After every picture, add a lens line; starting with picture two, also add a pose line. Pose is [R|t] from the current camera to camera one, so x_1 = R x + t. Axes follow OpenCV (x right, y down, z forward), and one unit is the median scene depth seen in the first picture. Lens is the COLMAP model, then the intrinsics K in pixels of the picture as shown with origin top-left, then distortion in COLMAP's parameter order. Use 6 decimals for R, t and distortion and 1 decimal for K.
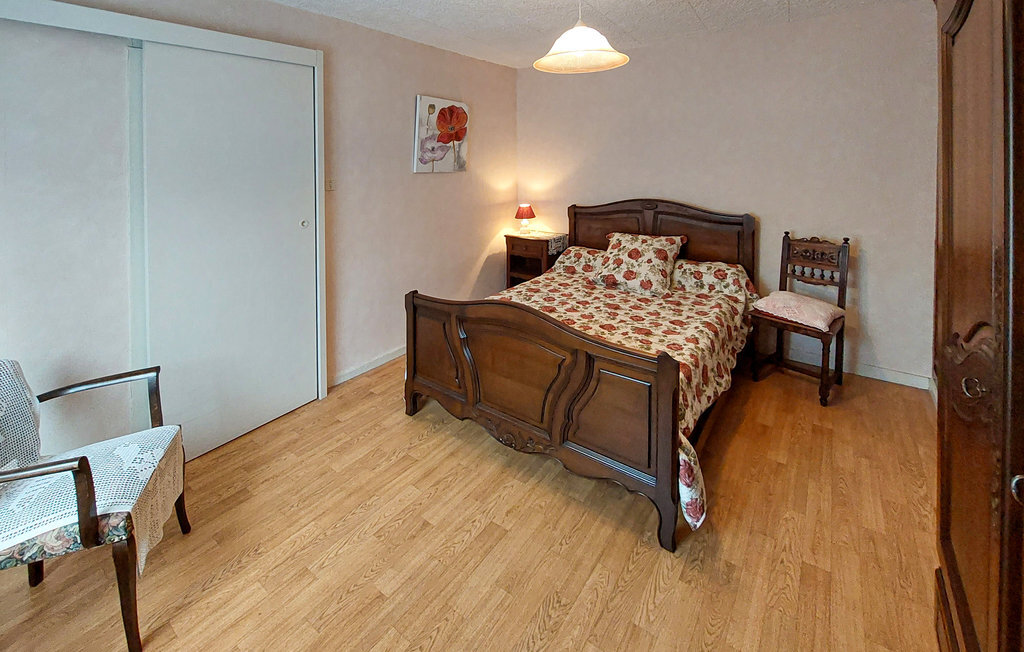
lens RADIAL K [[427.0, 0, 512.3], [0, 427.0, 302.7], [0, 0, 1]] dist [0.000046, 0.000021]
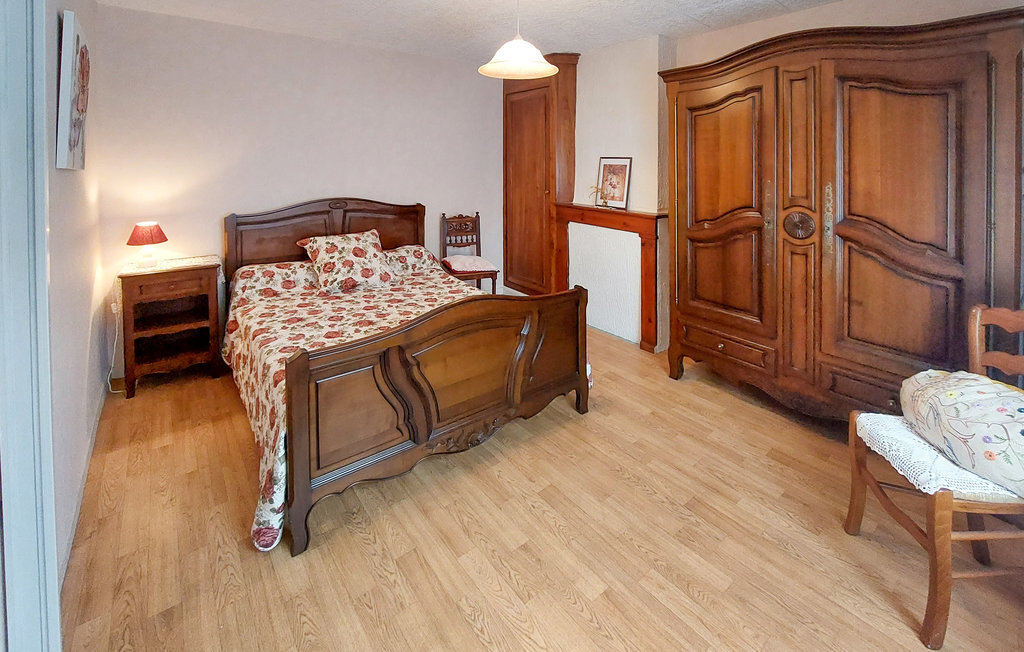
lens RADIAL K [[402.9, 0, 509.5], [0, 402.9, 301.9], [0, 0, 1]] dist [-0.000276, -0.000030]
pose [[0.269170, -0.295238, 0.916723, -0.552041], [0.293150, 0.931804, 0.214020, -0.111199], [-0.917393, 0.211130, 0.337363, 0.404479]]
